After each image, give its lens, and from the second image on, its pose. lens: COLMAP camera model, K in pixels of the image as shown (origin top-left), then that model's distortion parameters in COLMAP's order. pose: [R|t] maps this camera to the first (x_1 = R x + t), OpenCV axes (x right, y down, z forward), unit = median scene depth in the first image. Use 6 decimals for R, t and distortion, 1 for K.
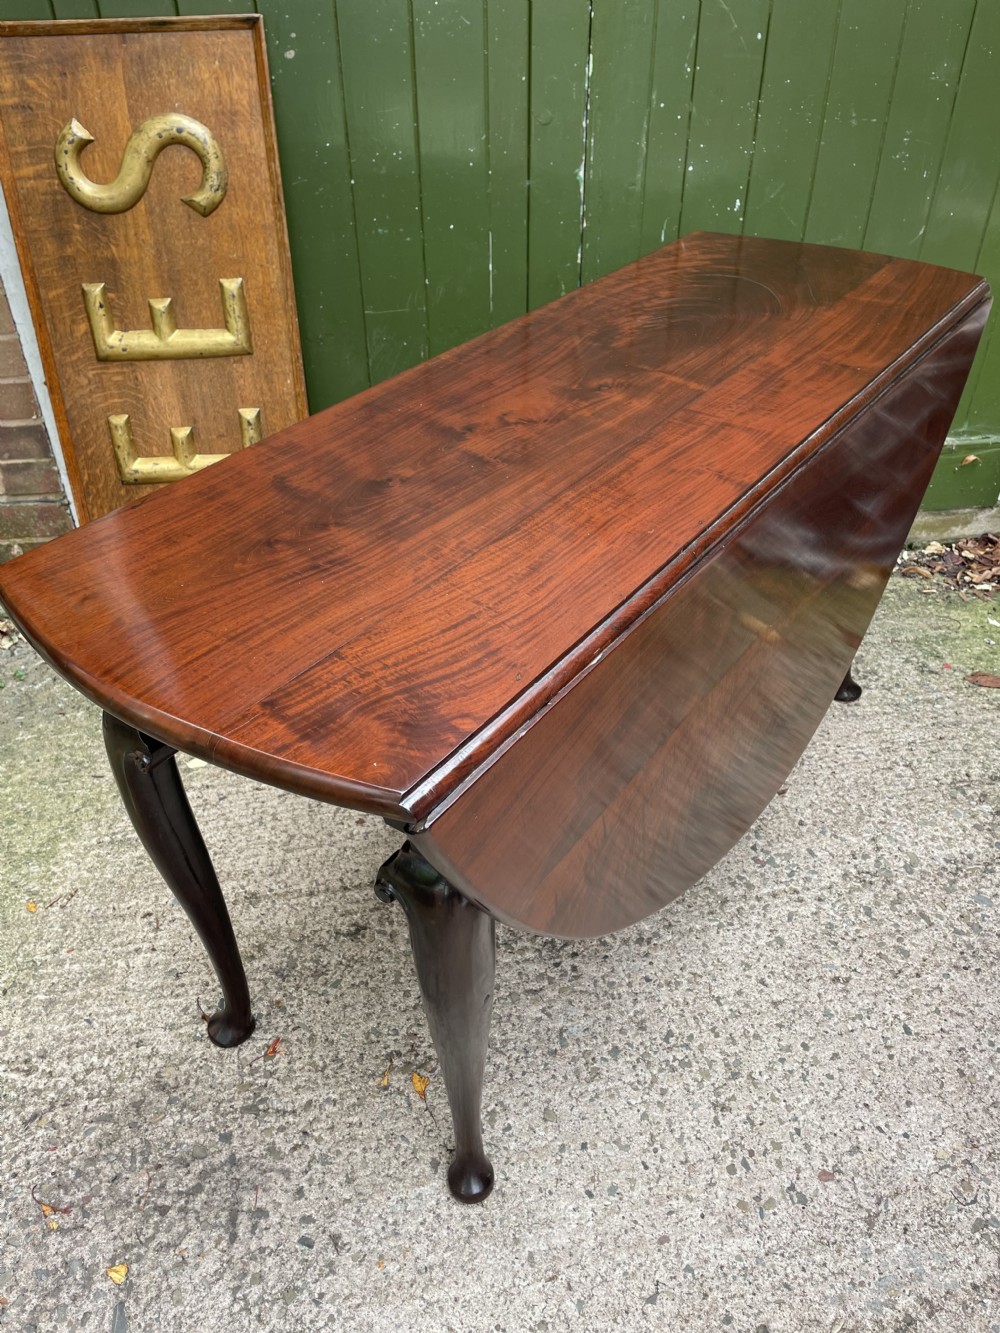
lens RADIAL K [[1016.1, 0, 500.4], [0, 1016.1, 666.5], [0, 0, 1]] dist [0.081879, -0.115478]
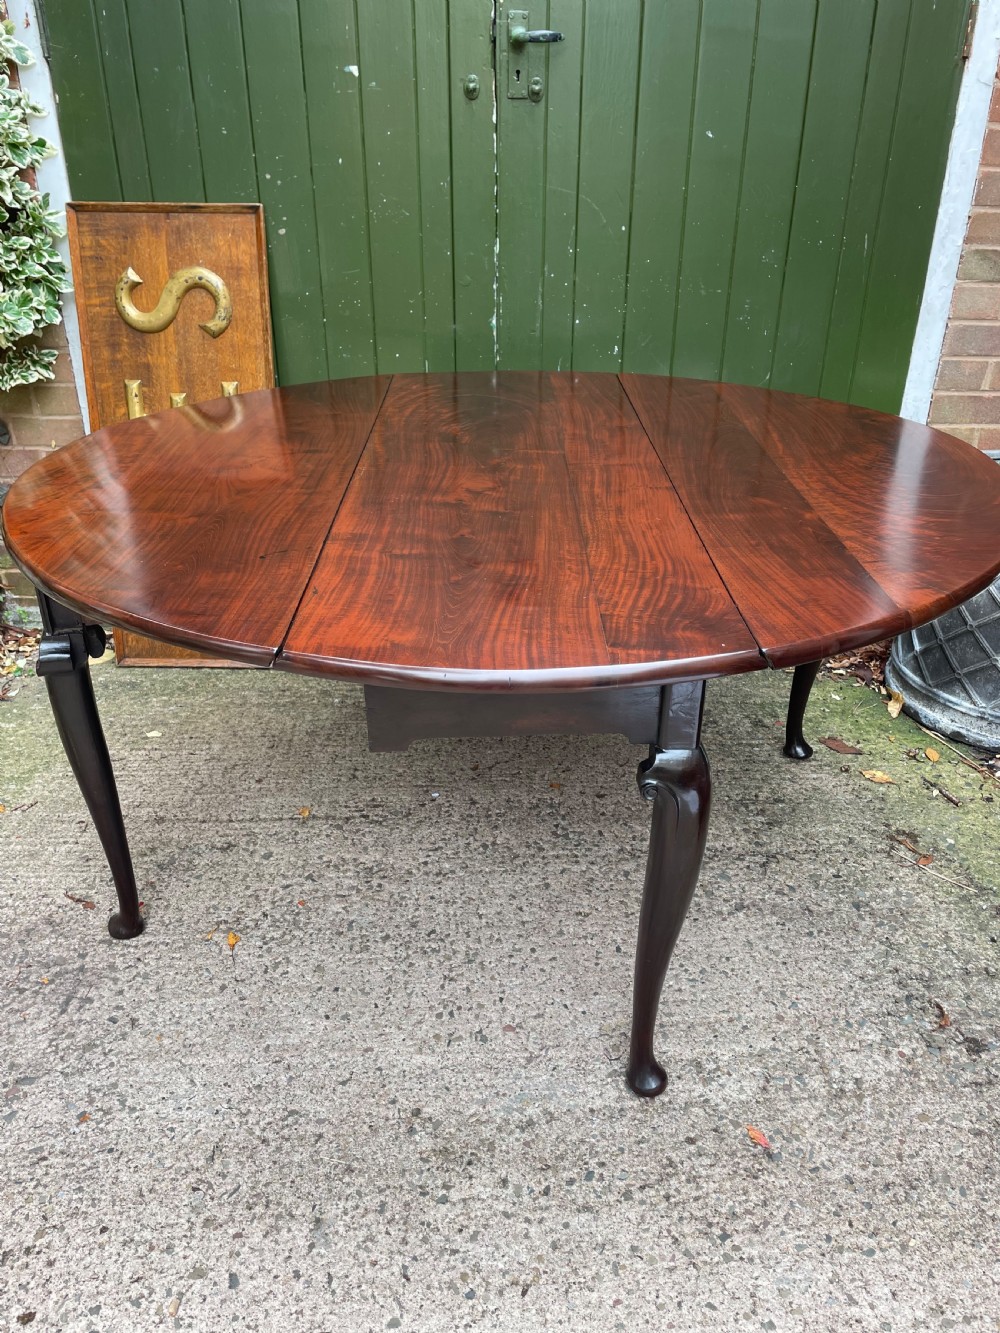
lens RADIAL K [[1015.4, 0, 498.7], [0, 1015.4, 663.5], [0, 0, 1]] dist [0.084476, -0.118195]
pose [[0.988111, 0.079045, -0.131869, 0.400017], [-0.100251, 0.981548, -0.162831, 0.235770], [0.116565, 0.174115, 0.977802, -0.304617]]
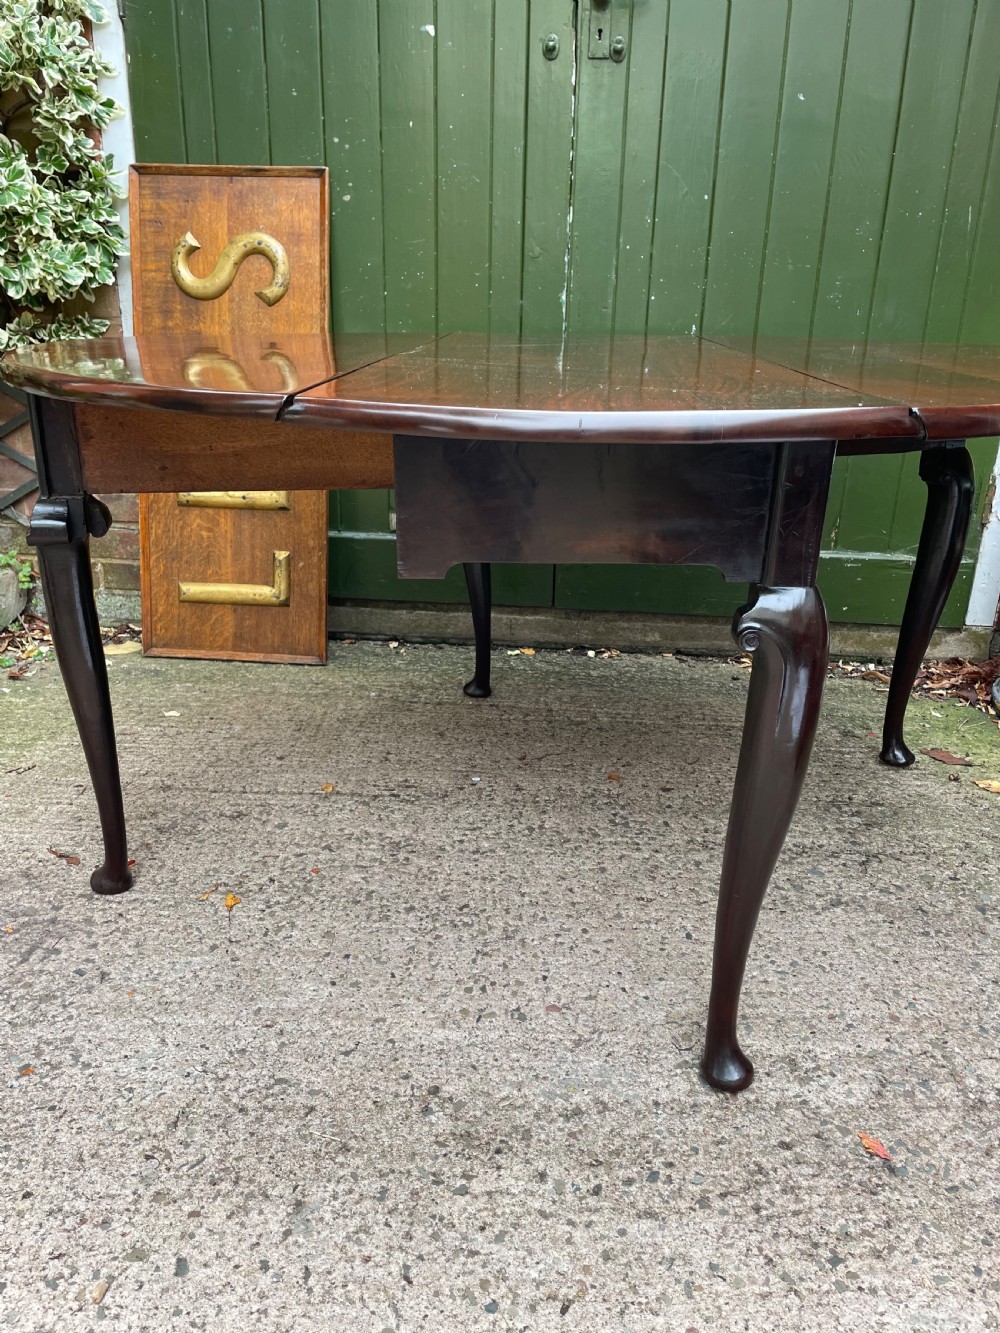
lens RADIAL K [[1016.0, 0, 492.7], [0, 1016.0, 673.1], [0, 0, 1]] dist [0.085834, -0.119566]
pose [[0.975042, 0.101966, -0.197220, 0.390990], [-0.154708, 0.949167, -0.274129, 0.428053], [0.159243, 0.297799, 0.941253, -0.080896]]
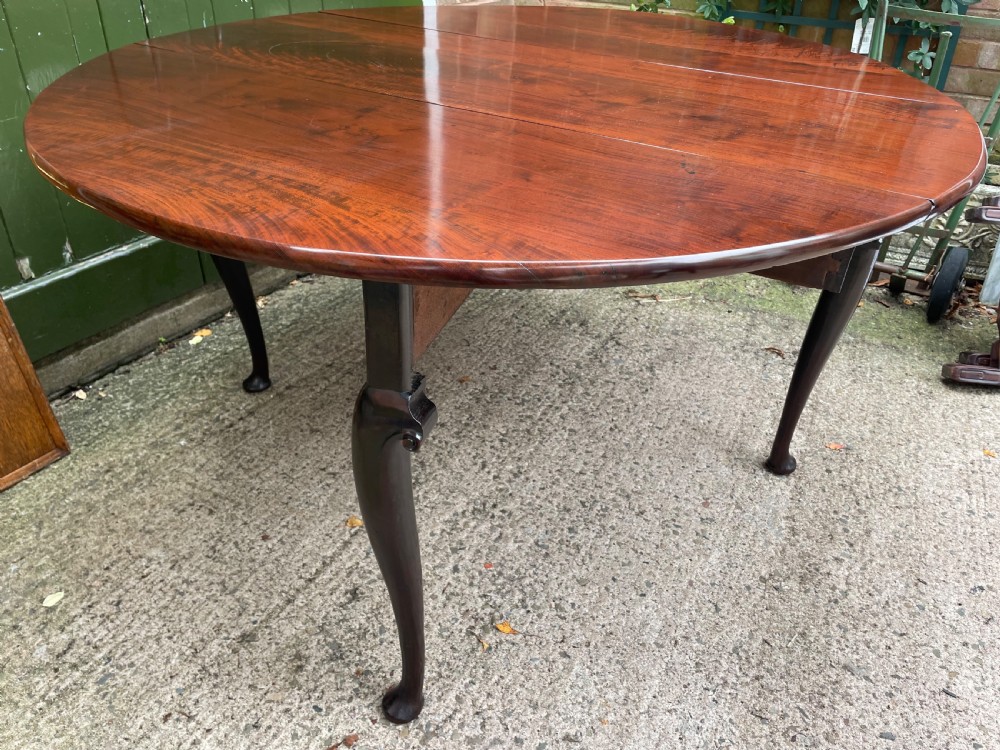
lens RADIAL K [[758.7, 0, 515.9], [0, 758.7, 368.1], [0, 0, 1]] dist [0.087768, -0.122886]
pose [[0.620495, -0.398357, 0.675498, -0.577757], [0.438457, 0.890388, 0.122327, 0.008133], [-0.650186, 0.220273, 0.727144, 0.226626]]
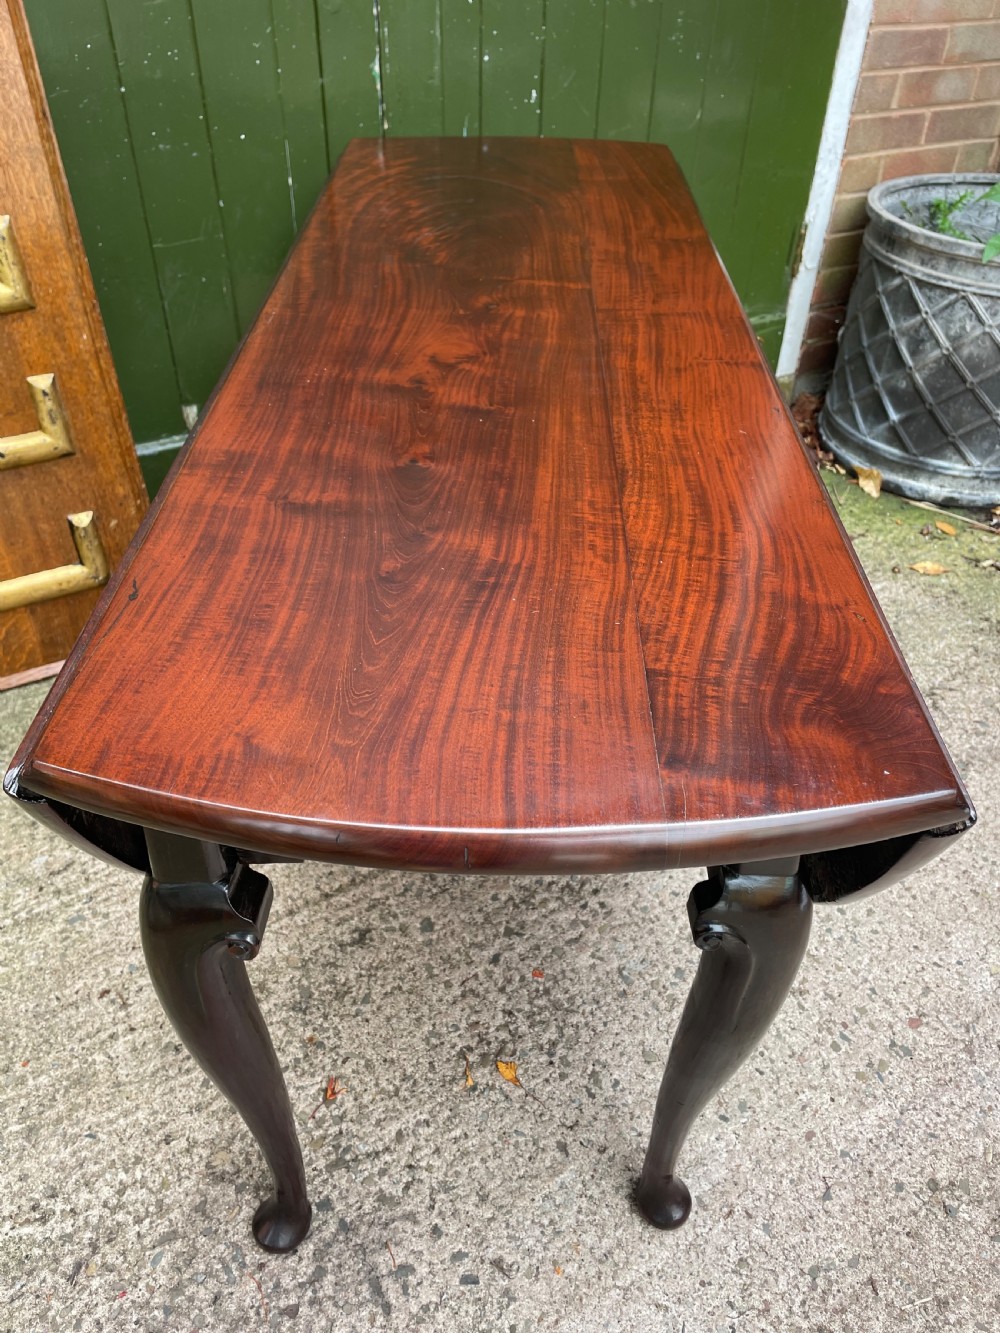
lens RADIAL K [[1017.6, 0, 497.0], [0, 1017.6, 661.2], [0, 0, 1]] dist [0.081193, -0.116079]
pose [[0.930772, -0.215037, 0.295672, -0.276154], [0.203197, 0.976590, 0.070594, -0.015466], [-0.303931, -0.005627, 0.952678, 0.134134]]
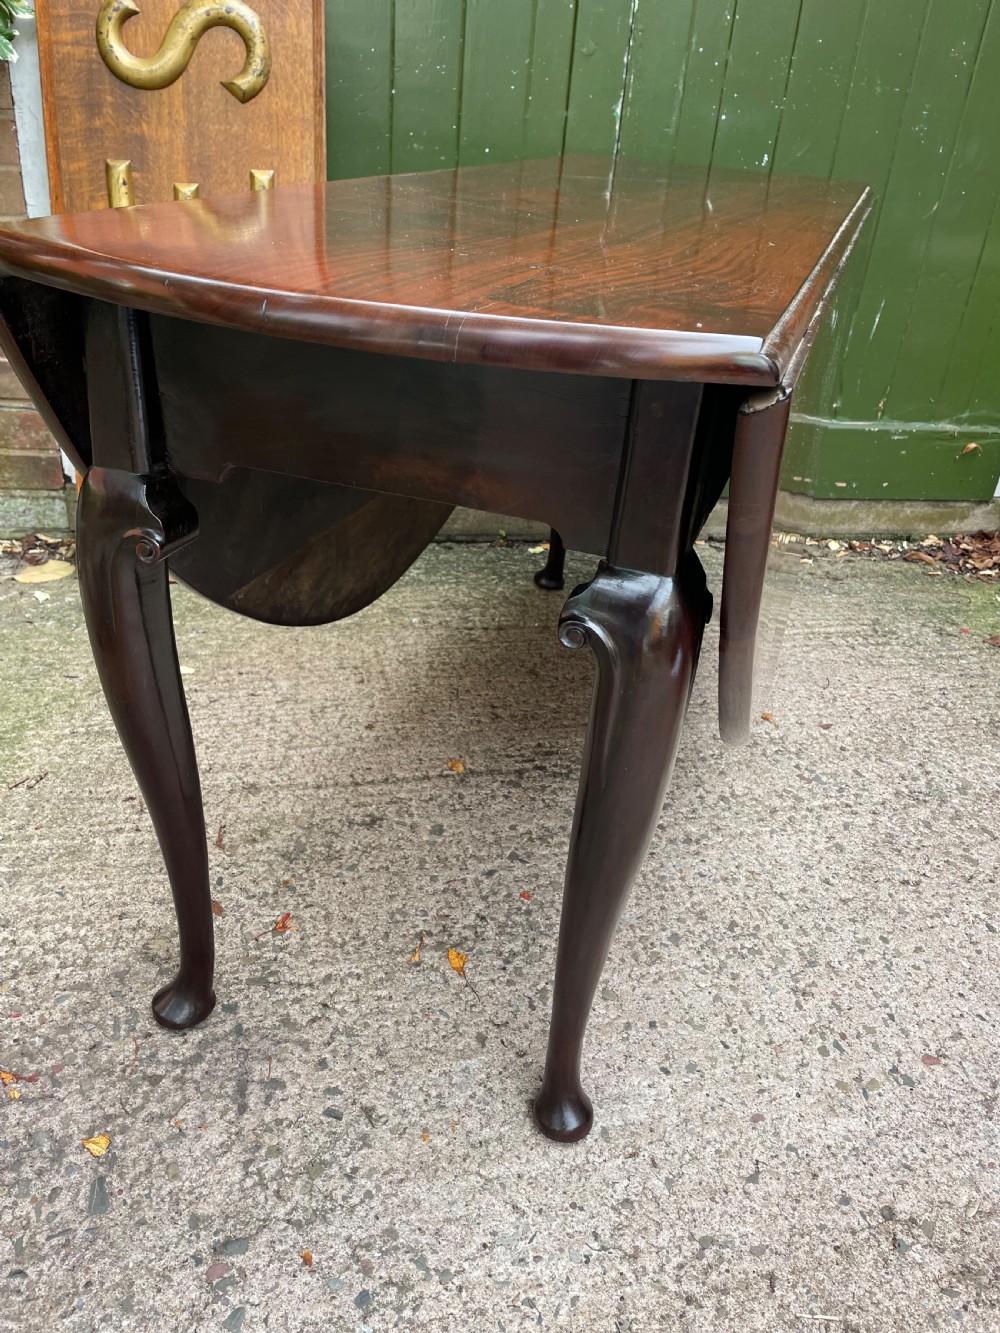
lens RADIAL K [[1015.7, 0, 494.0], [0, 1015.7, 658.9], [0, 0, 1]] dist [0.085410, -0.119606]
pose [[0.995961, 0.050839, 0.074002, -0.122724], [-0.040210, 0.989527, -0.138634, 0.270422], [-0.080275, 0.135099, 0.987575, 0.112252]]
